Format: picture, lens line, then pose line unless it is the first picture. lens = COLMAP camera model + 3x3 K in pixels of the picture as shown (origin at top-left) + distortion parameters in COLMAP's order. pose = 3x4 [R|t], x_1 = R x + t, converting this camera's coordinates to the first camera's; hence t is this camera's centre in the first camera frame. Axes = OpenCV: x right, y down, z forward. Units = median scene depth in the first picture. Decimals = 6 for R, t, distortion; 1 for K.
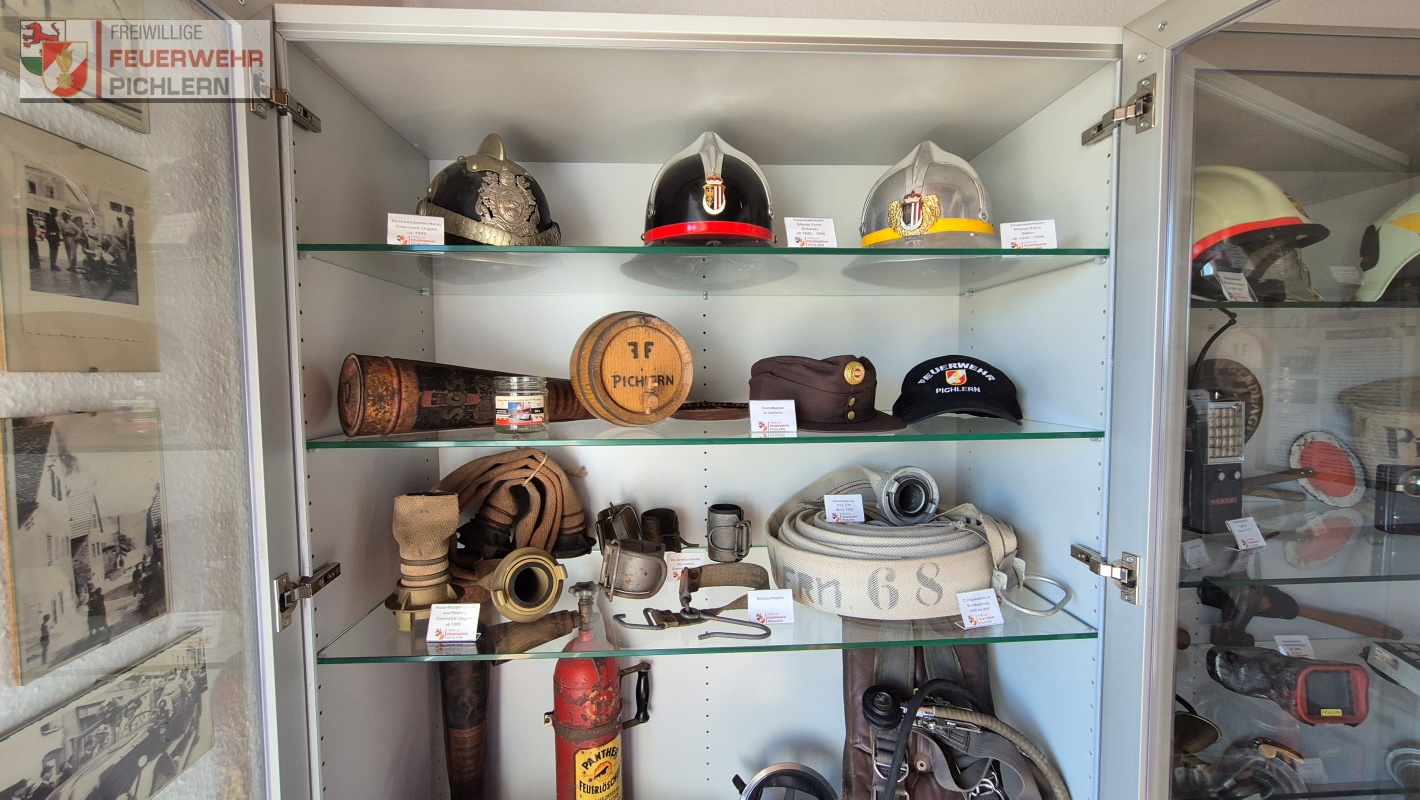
lens RADIAL K [[587.4, 0, 712.2], [0, 587.4, 405.2], [0, 0, 1]] dist [0.000191, 0.000367]
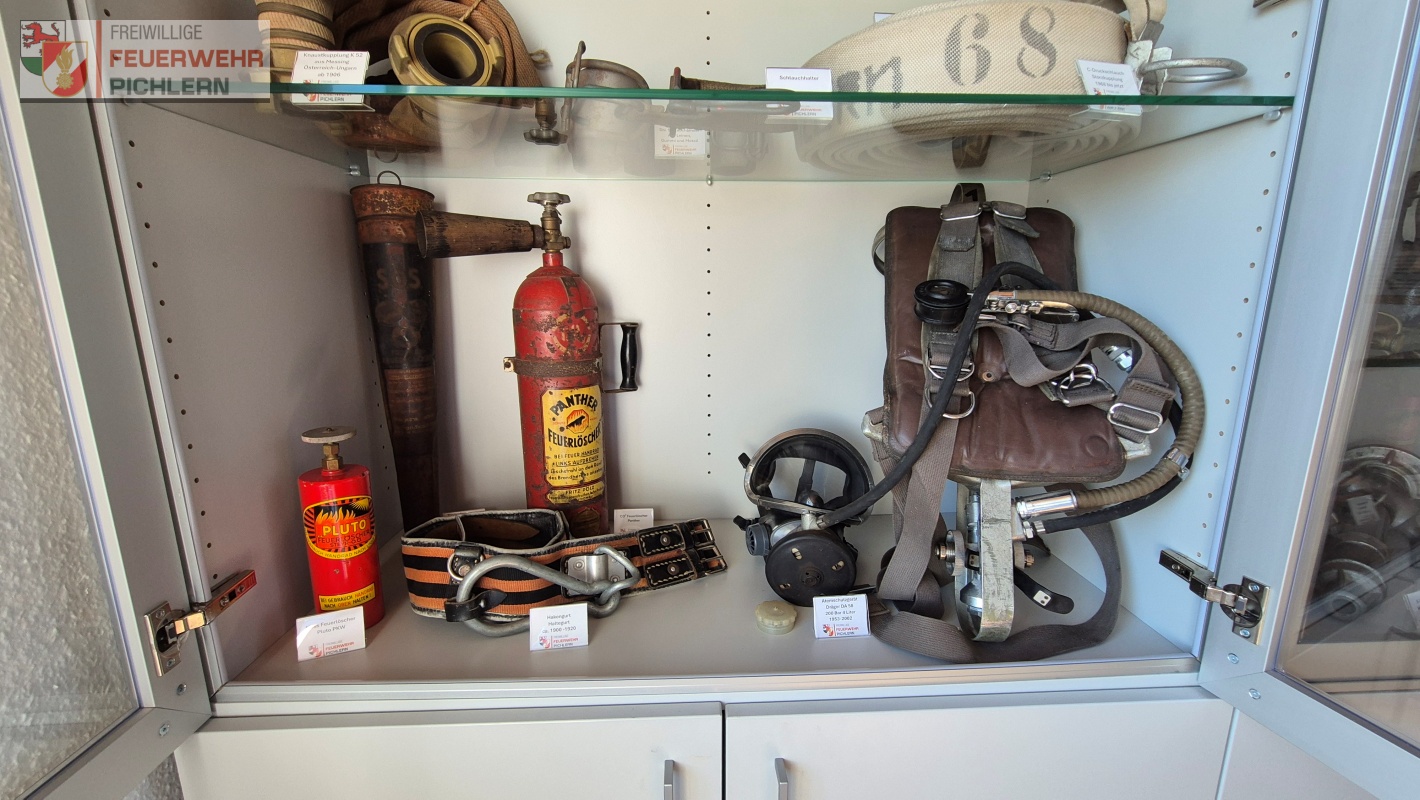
lens RADIAL K [[587.4, 0, 711.6], [0, 587.4, 398.8], [0, 0, 1]] dist [0.000191, 0.000367]
pose [[0.999887, 0.007854, -0.012856, 0.008194], [-0.005964, 0.990000, 0.140944, 0.550885], [0.013835, -0.140851, 0.989934, 0.245473]]
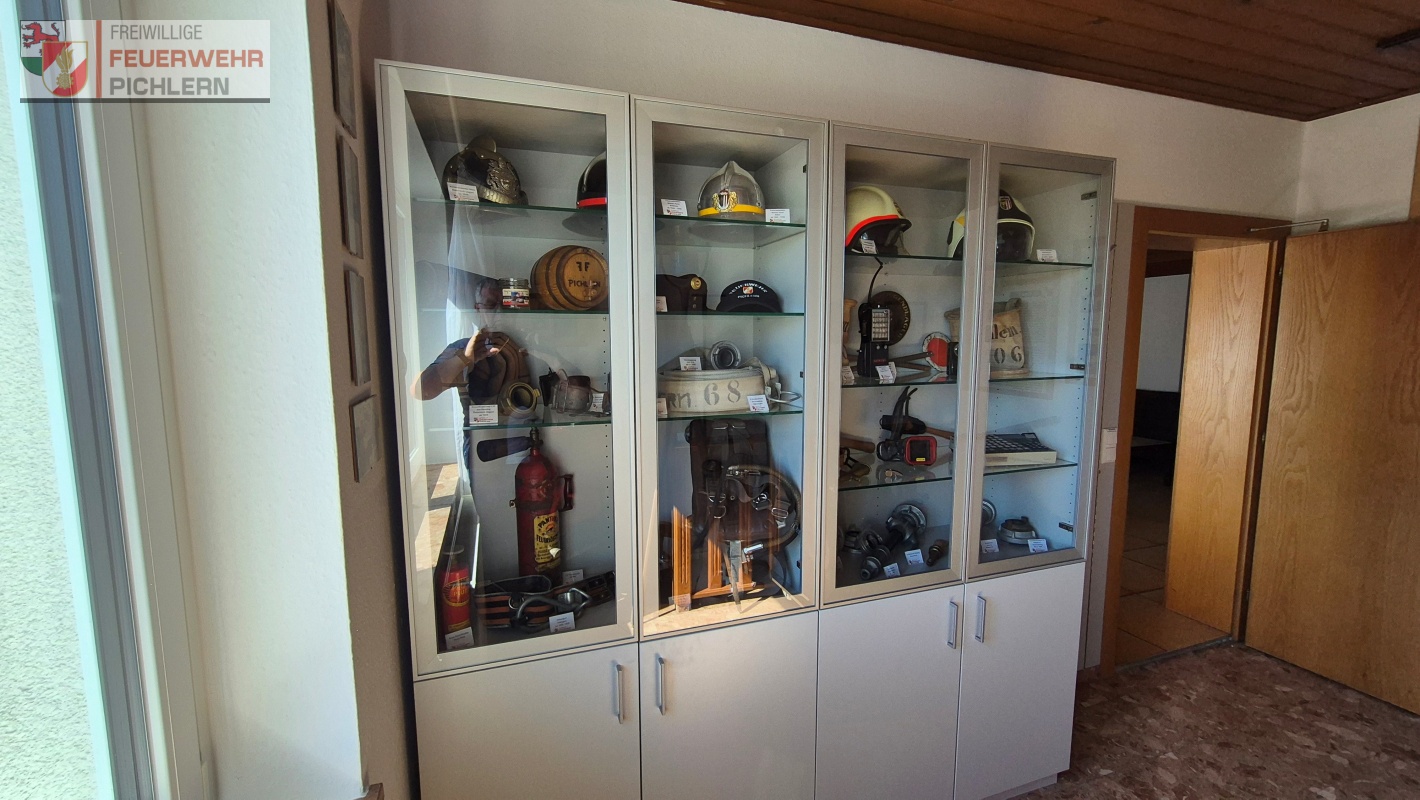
lens RADIAL K [[587.4, 0, 715.8], [0, 587.4, 403.7], [0, 0, 1]] dist [0.000191, 0.000367]
pose [[0.959019, -0.026927, 0.282059, -0.225125], [0.010513, 0.998170, 0.059547, 0.203315], [-0.283147, -0.054141, 0.957547, -0.796666]]
